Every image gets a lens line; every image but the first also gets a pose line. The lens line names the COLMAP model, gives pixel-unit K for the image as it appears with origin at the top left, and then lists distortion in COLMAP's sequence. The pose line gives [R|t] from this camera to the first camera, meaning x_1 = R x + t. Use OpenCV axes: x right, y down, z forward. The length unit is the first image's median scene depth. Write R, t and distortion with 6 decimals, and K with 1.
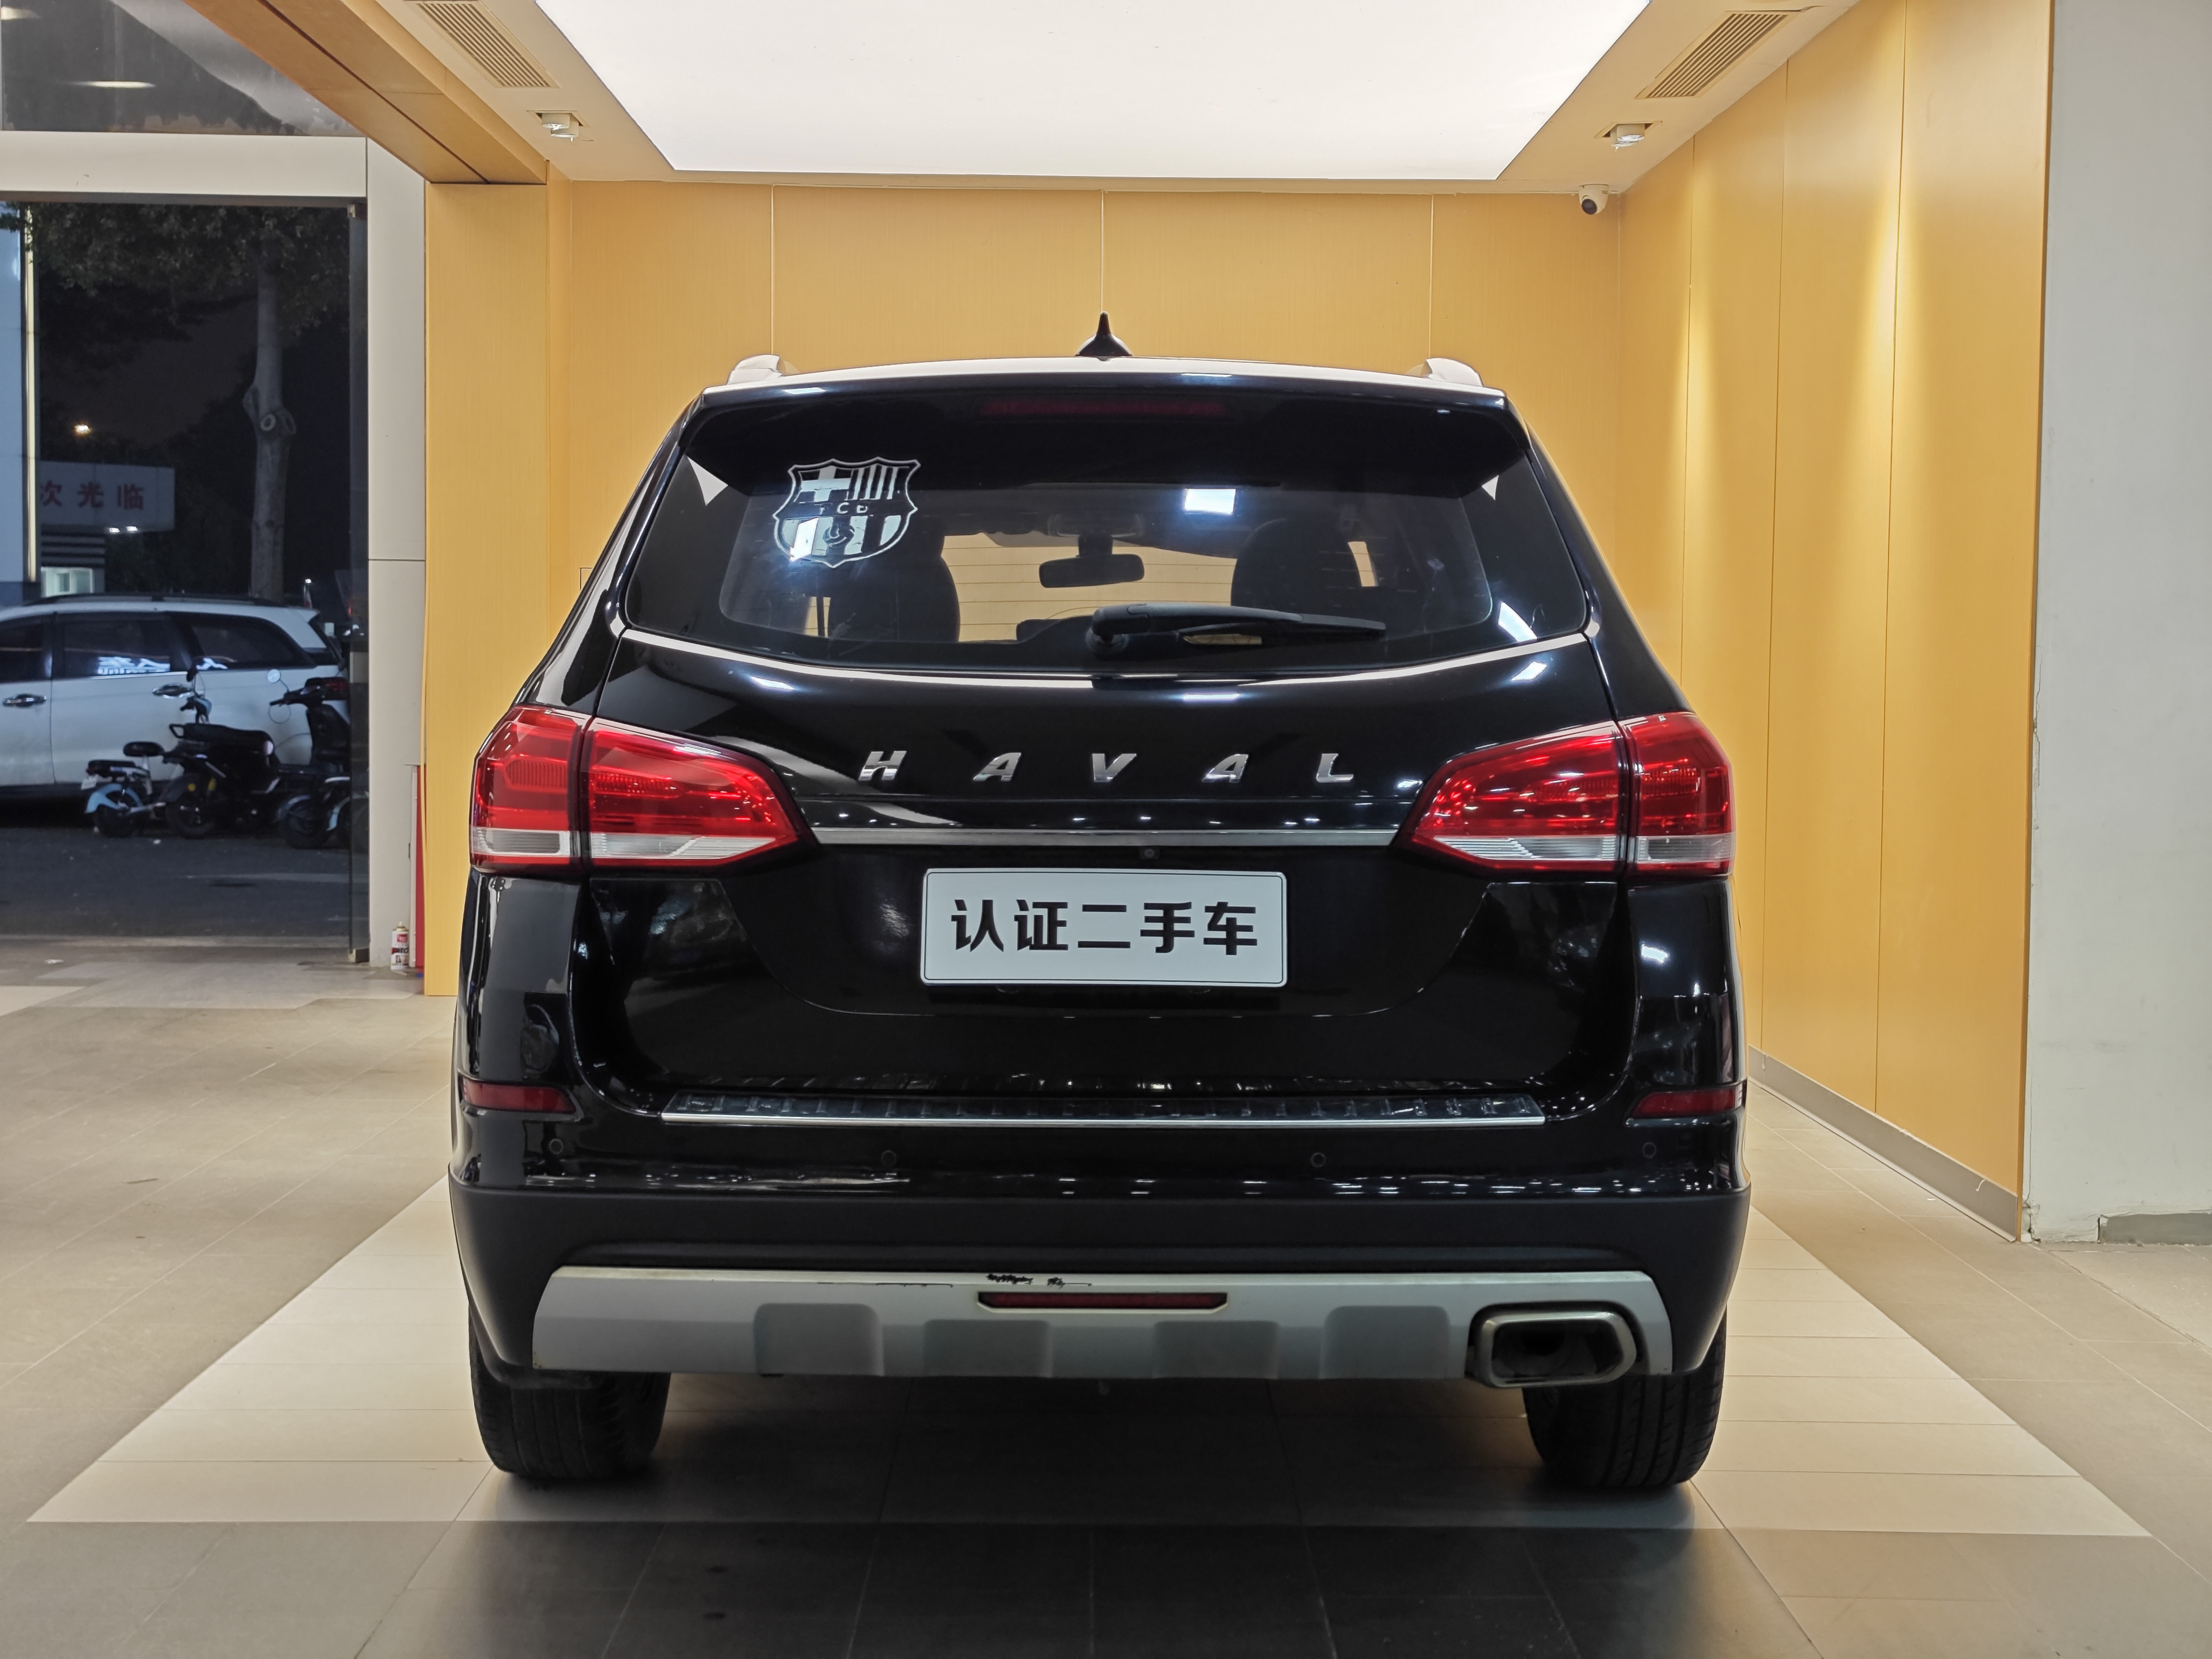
lens RADIAL K [[2956.5, 0, 1104.3], [0, 2956.5, 828.8], [0, 0, 1]] dist [0.061513, 0.000000]
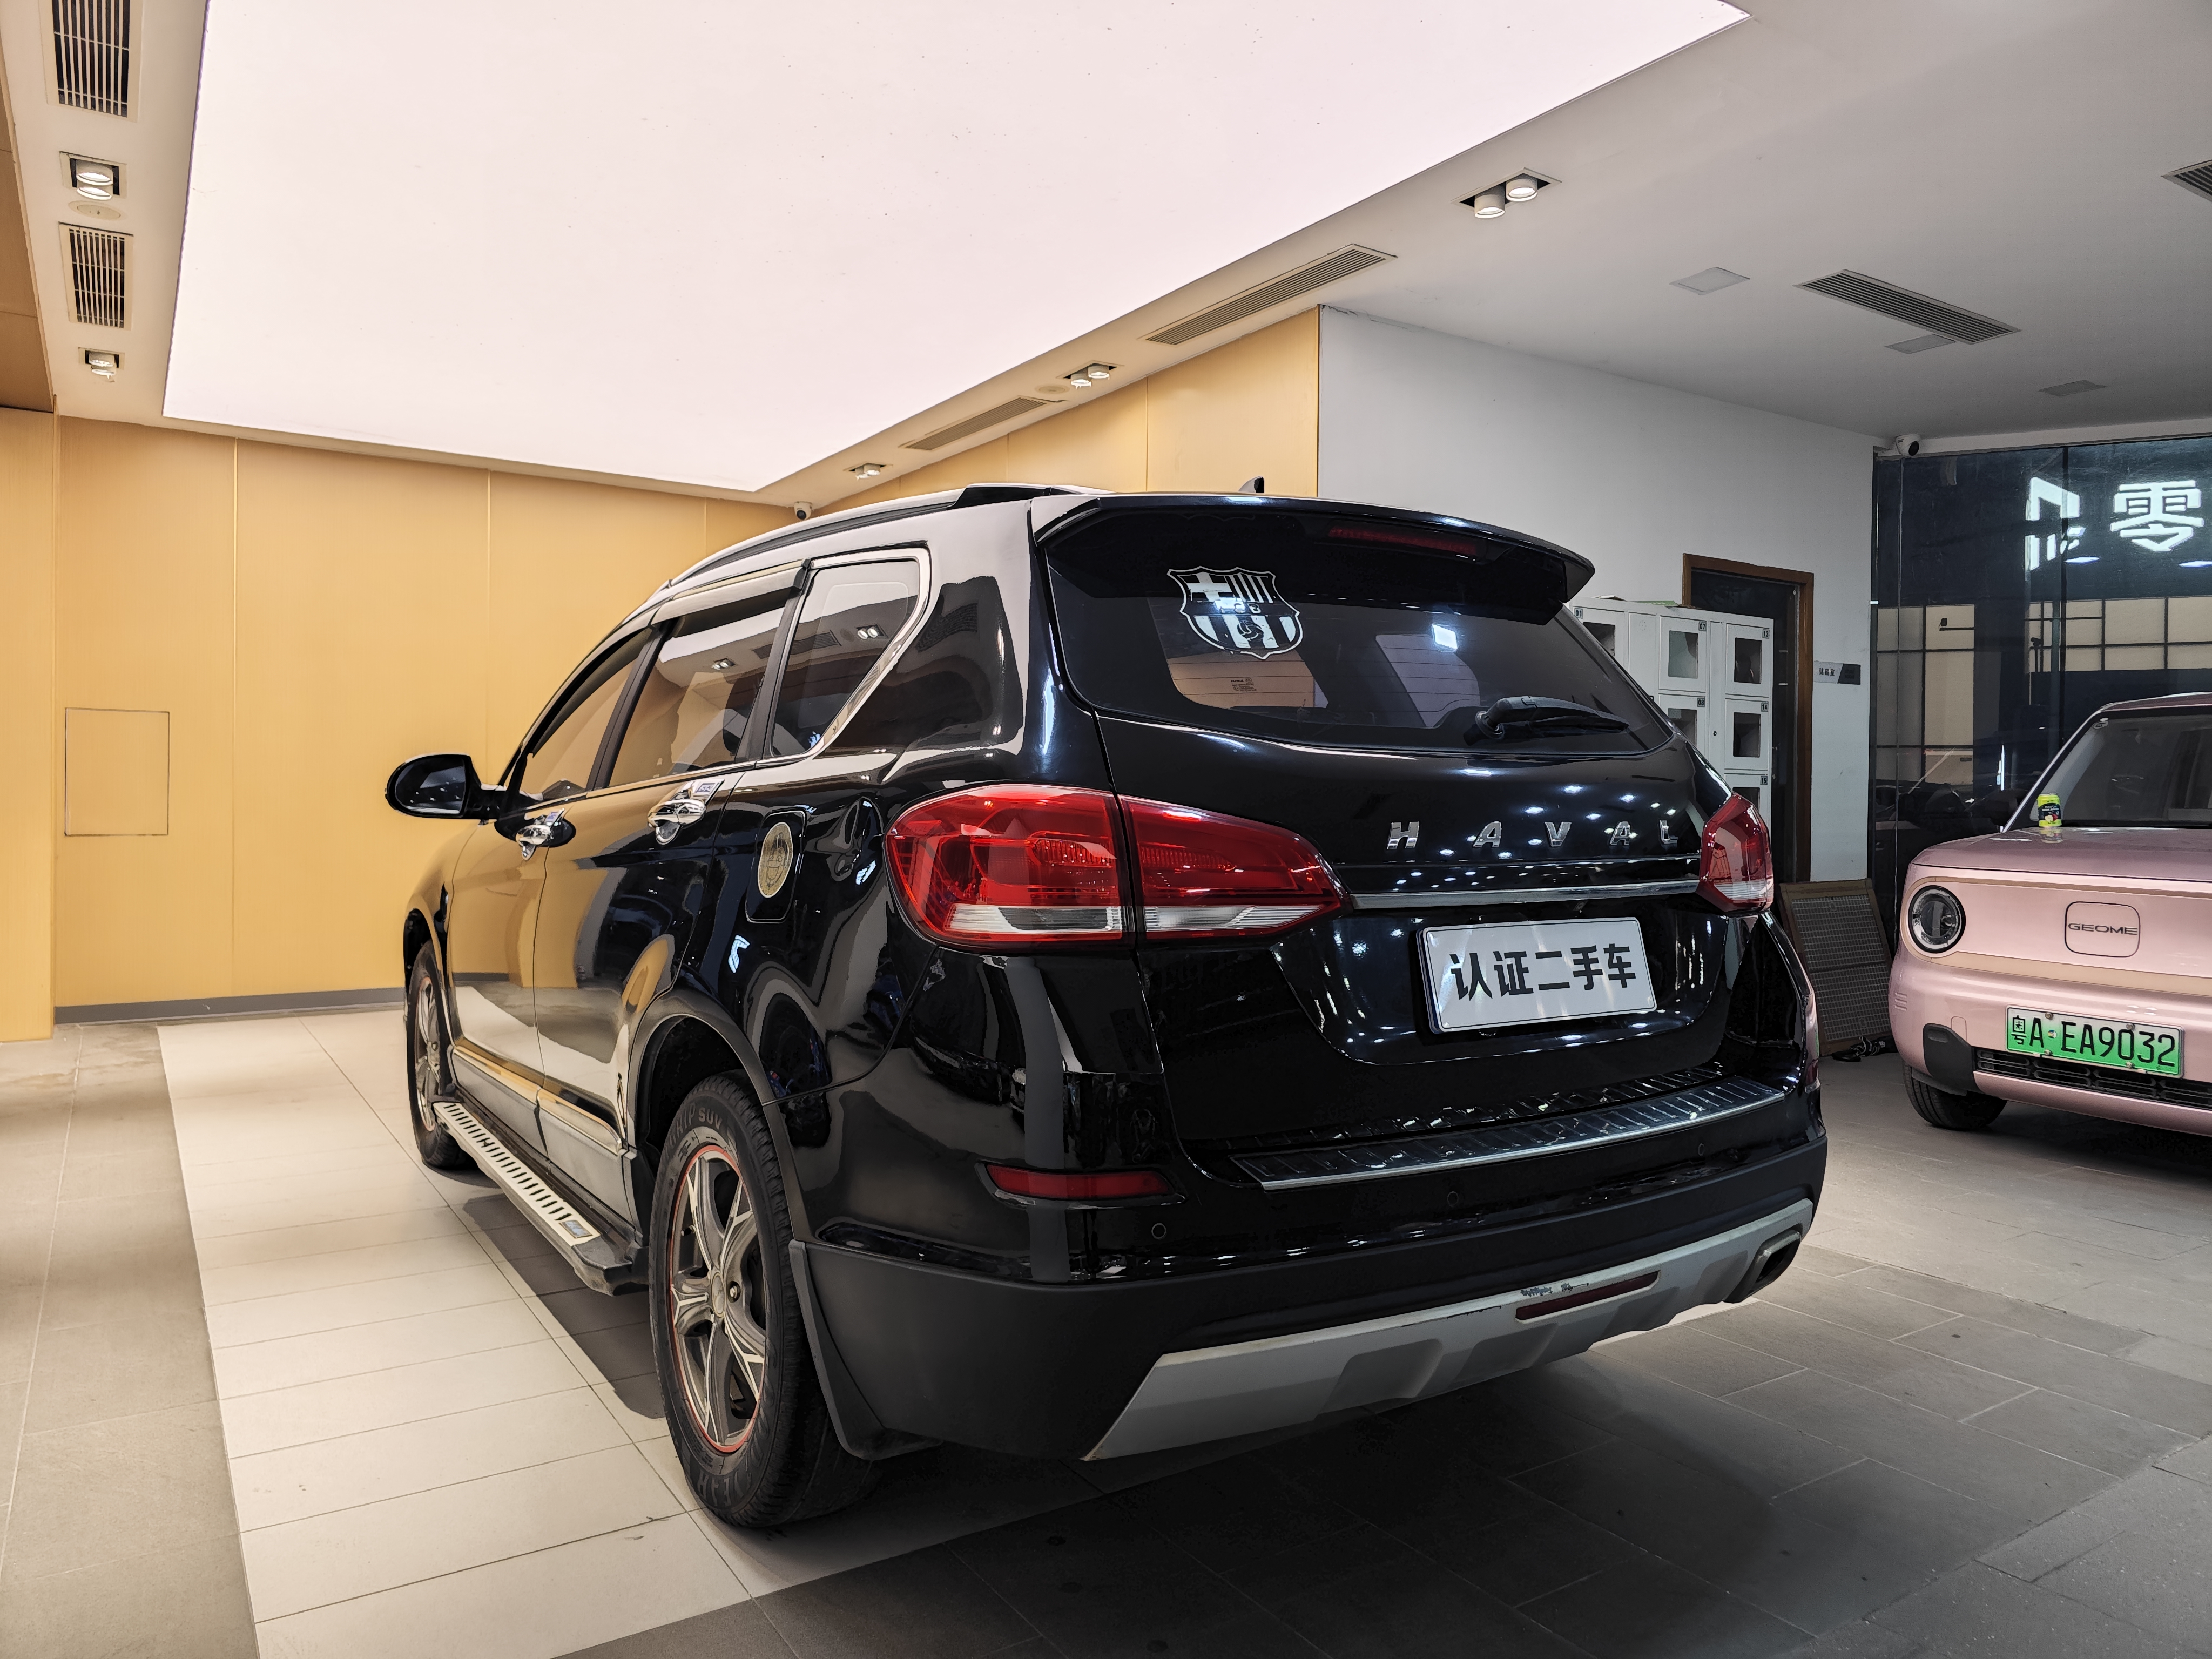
lens RADIAL K [[1505.3, 0, 1072.5], [0, 1505.3, 835.2], [0, 0, 1]] dist [0.033083, -0.027605]
pose [[0.843673, -0.013428, 0.536689, -0.389400], [0.031294, 0.999217, -0.024194, -0.009554], [-0.535944, 0.037207, 0.843433, 0.486181]]
